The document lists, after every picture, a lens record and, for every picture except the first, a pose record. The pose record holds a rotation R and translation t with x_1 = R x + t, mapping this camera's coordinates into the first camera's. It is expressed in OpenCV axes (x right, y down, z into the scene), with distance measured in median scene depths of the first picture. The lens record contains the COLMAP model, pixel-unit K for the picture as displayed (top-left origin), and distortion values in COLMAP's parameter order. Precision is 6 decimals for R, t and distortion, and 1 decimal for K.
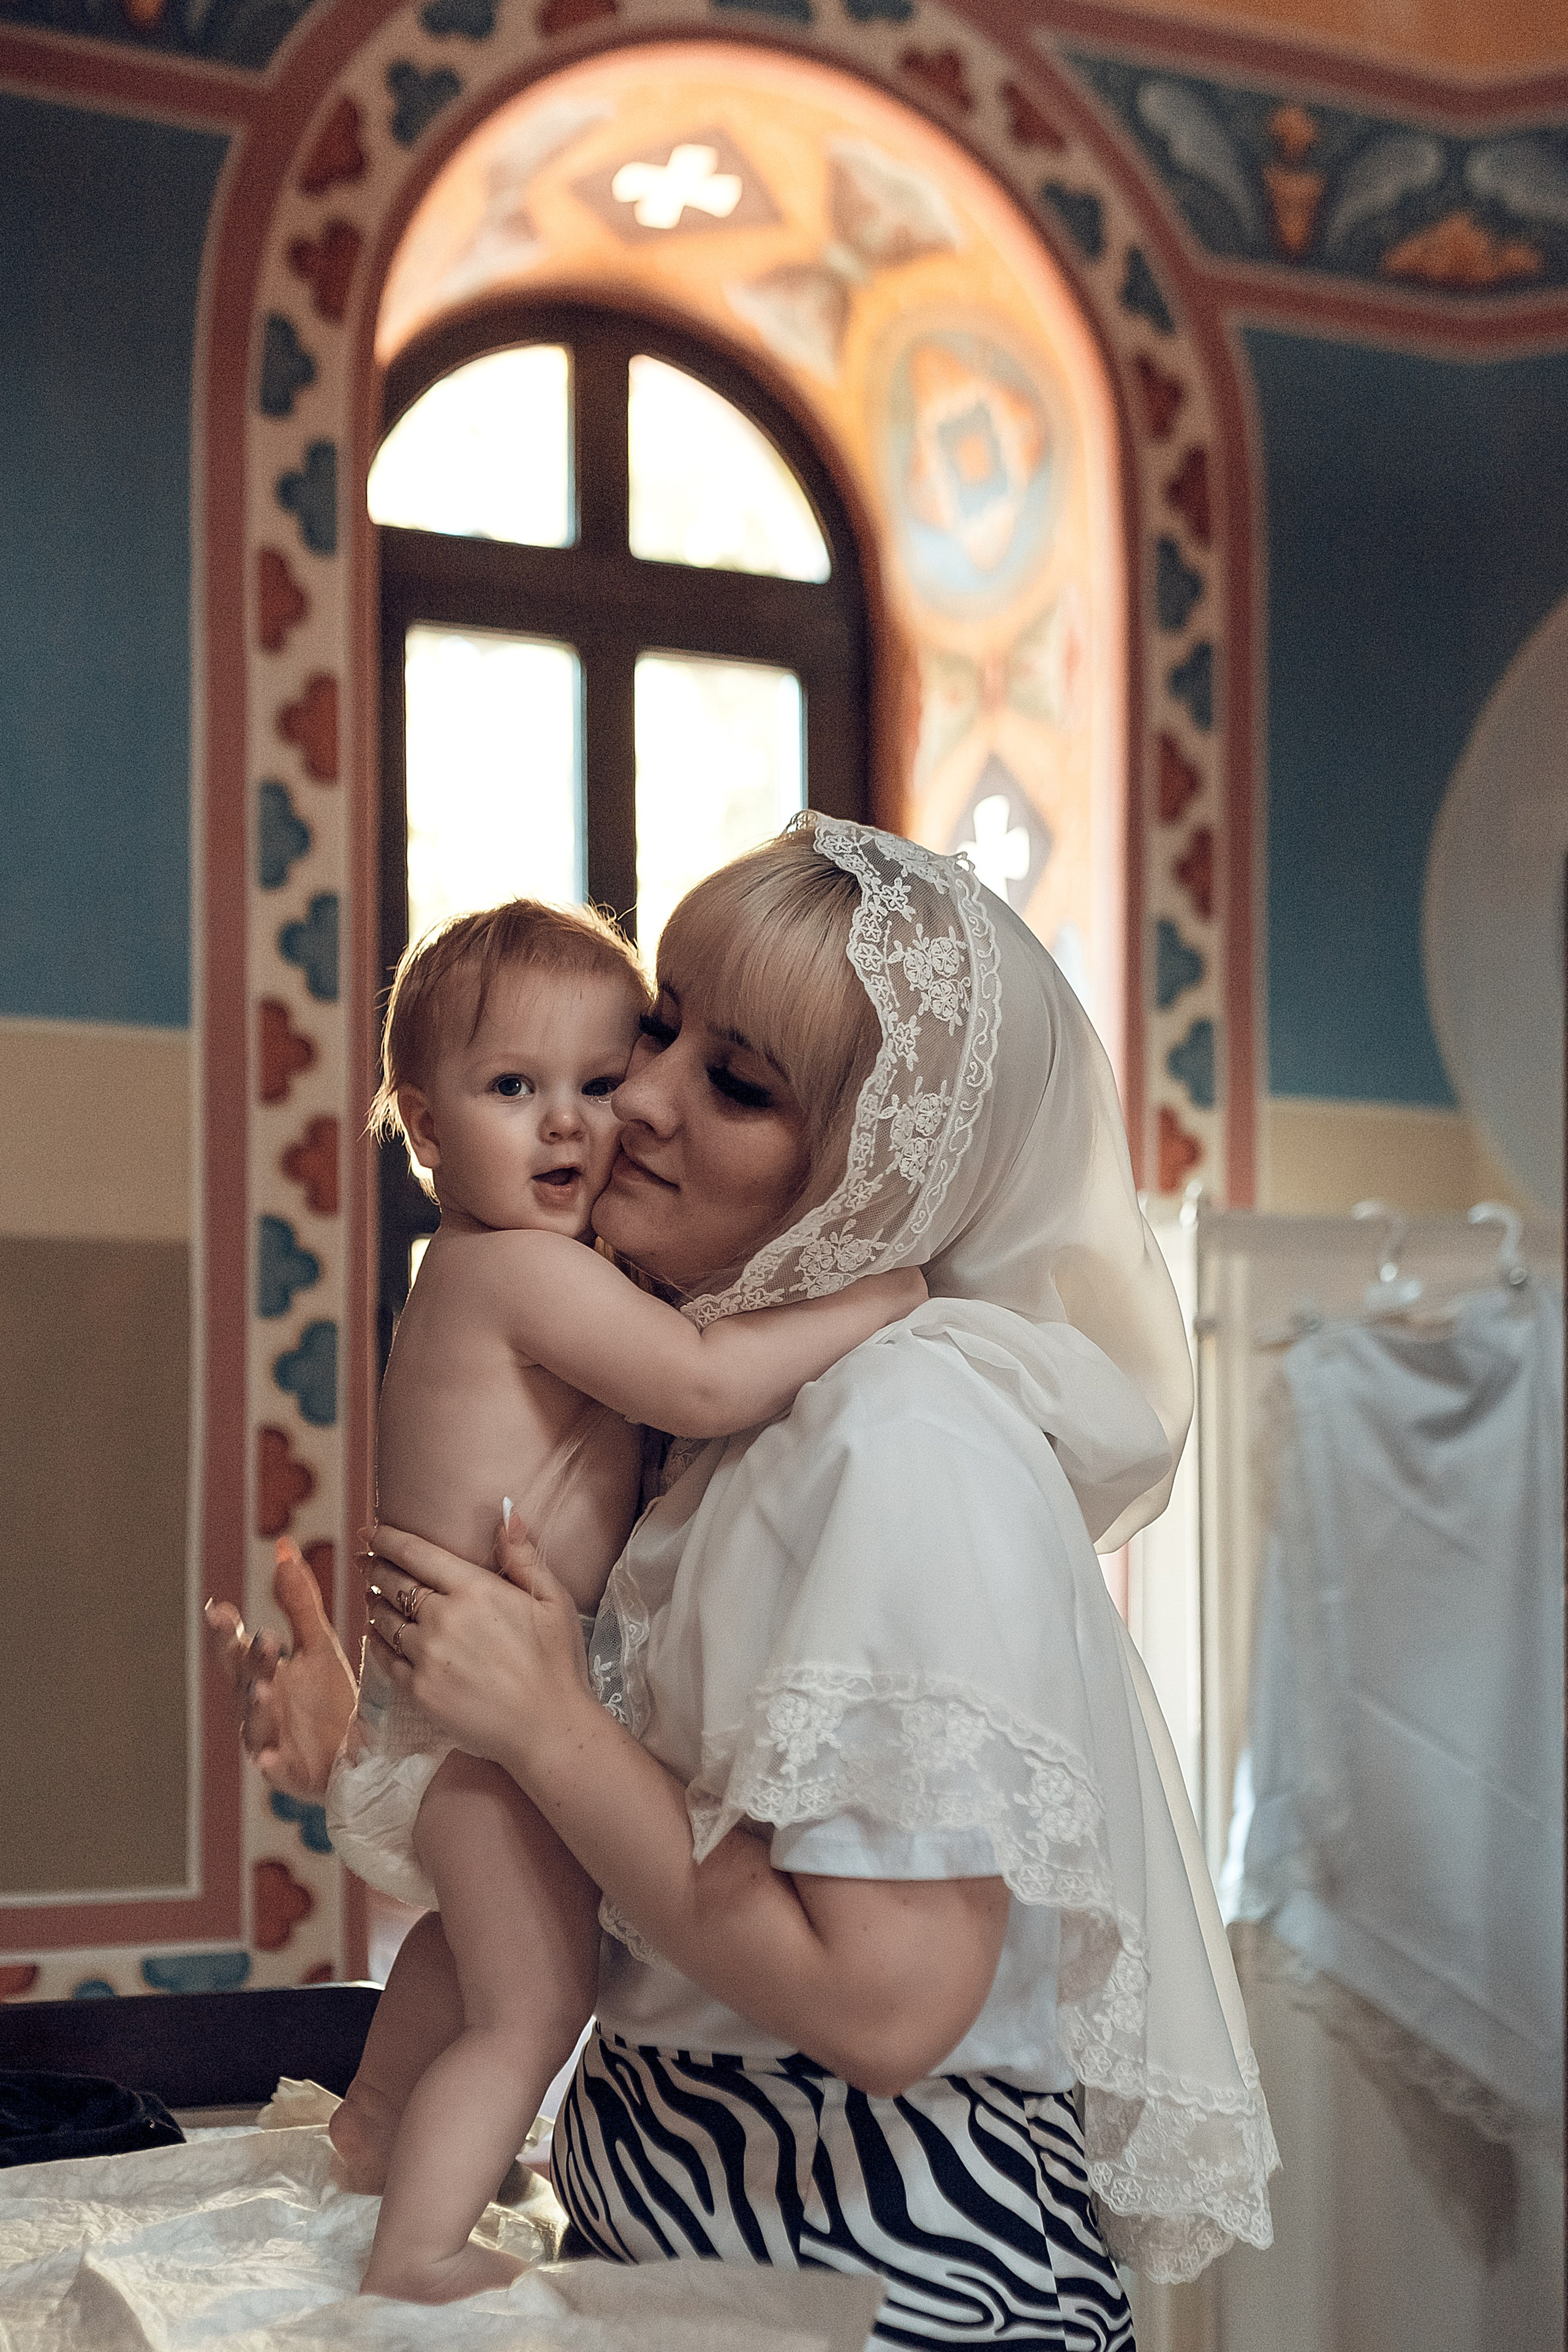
lens RADIAL K [[2412.4, 0, 713.4], [0, 2412.4, 1208.3], [0, 0, 1]] dist [0.007370, -0.027806]
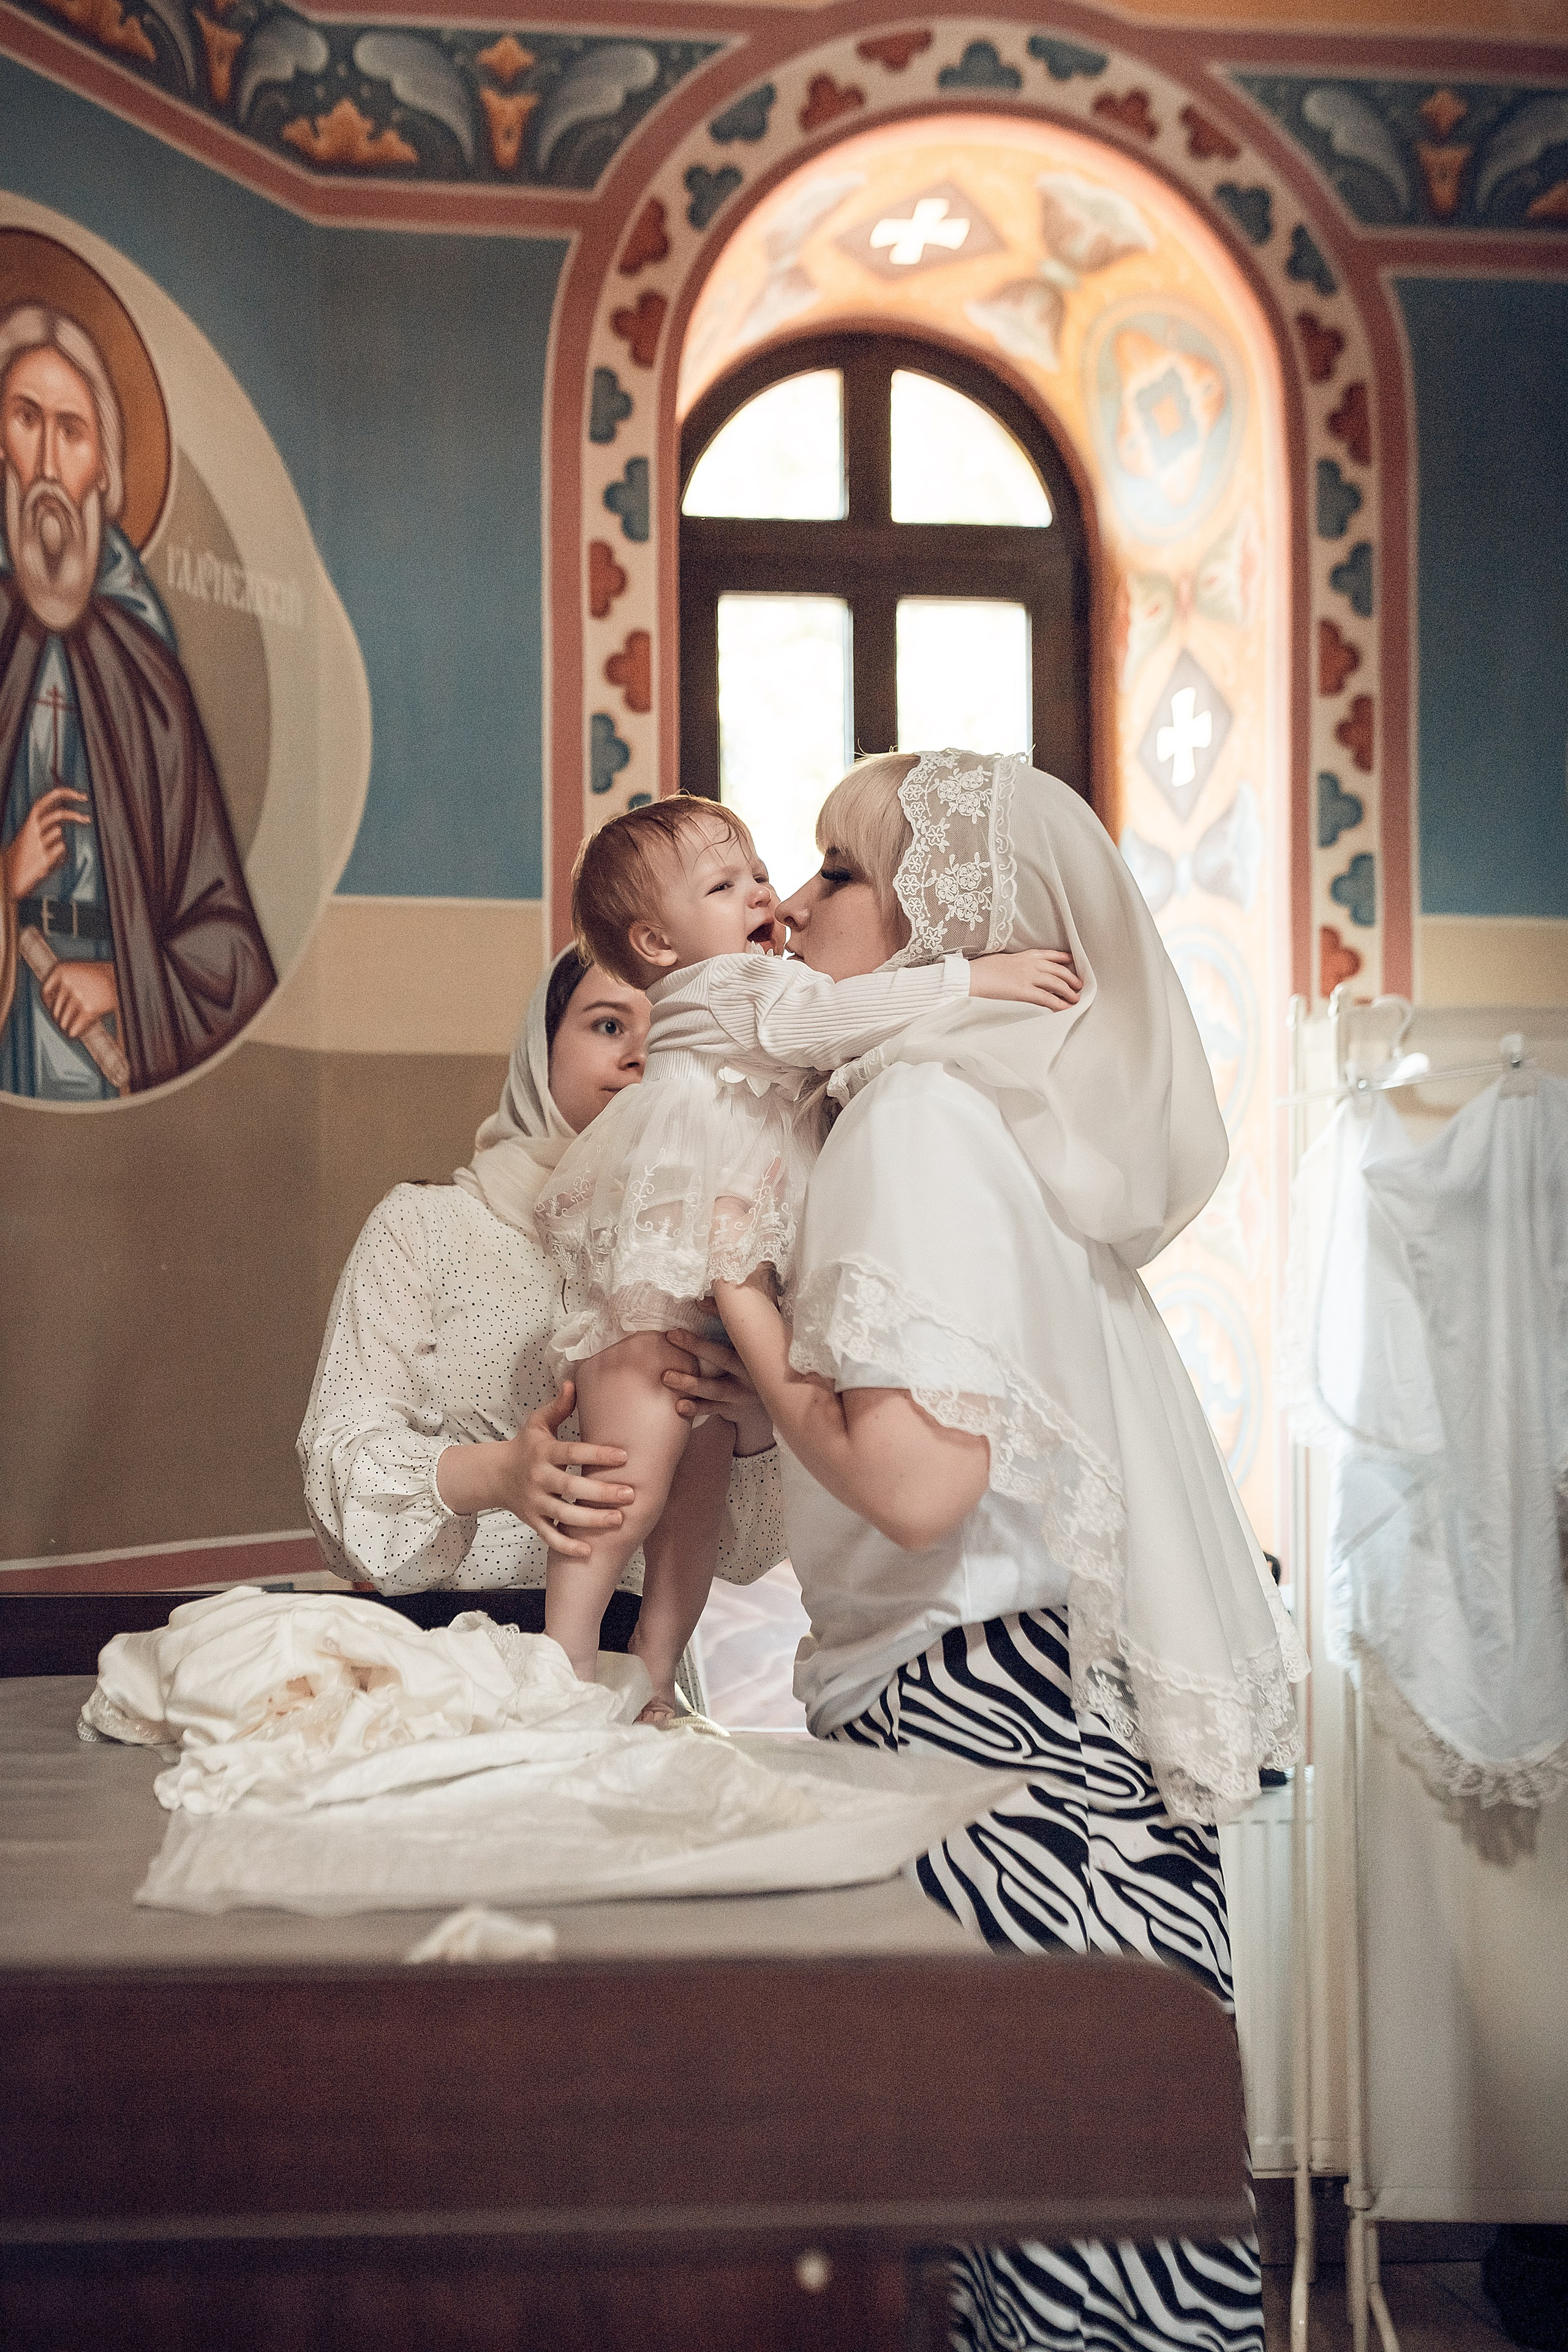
lens RADIAL K [[2394.2, 0, 750.2], [0, 2394.2, 1232.9], [0, 0, 1]] dist [0.003234, 0.005727]
pose [[0.961911, -0.029491, -0.271767, 0.225974], [0.020700, 0.999167, -0.035156, 0.144017], [0.272578, 0.028191, 0.961721, -0.218034]]
